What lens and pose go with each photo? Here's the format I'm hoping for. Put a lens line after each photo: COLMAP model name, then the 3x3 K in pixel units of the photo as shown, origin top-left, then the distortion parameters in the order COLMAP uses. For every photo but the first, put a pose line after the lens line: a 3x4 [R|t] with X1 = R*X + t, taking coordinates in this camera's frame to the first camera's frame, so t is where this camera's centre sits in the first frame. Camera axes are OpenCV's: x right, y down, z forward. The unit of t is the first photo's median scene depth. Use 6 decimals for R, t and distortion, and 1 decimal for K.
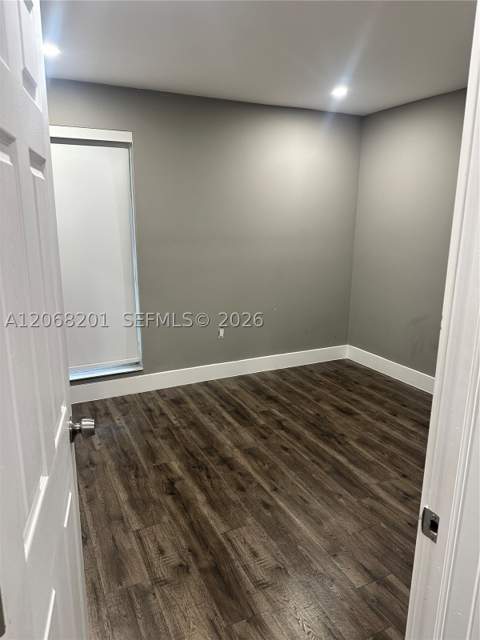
lens RADIAL K [[443.8, 0, 222.1], [0, 443.8, 328.6], [0, 0, 1]] dist [0.033498, -0.043334]
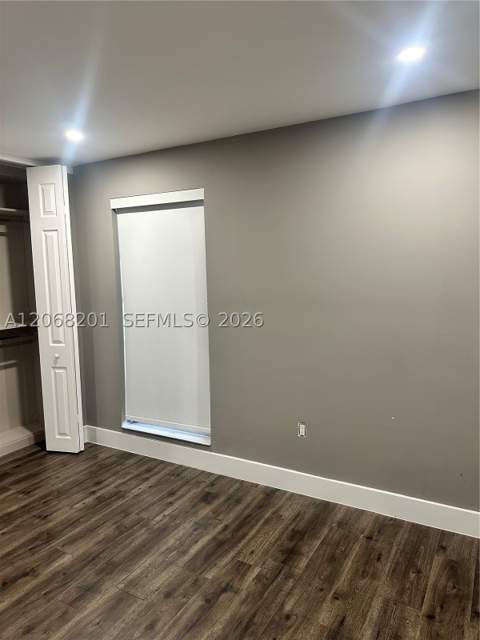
lens RADIAL K [[443.8, 0, 234.5], [0, 443.8, 317.8], [0, 0, 1]] dist [0.033498, -0.043334]
pose [[0.578997, 0.077220, -0.811665, 0.595914], [-0.181099, 0.982817, -0.035683, -0.146485], [0.794963, 0.167652, 0.583032, 0.536186]]
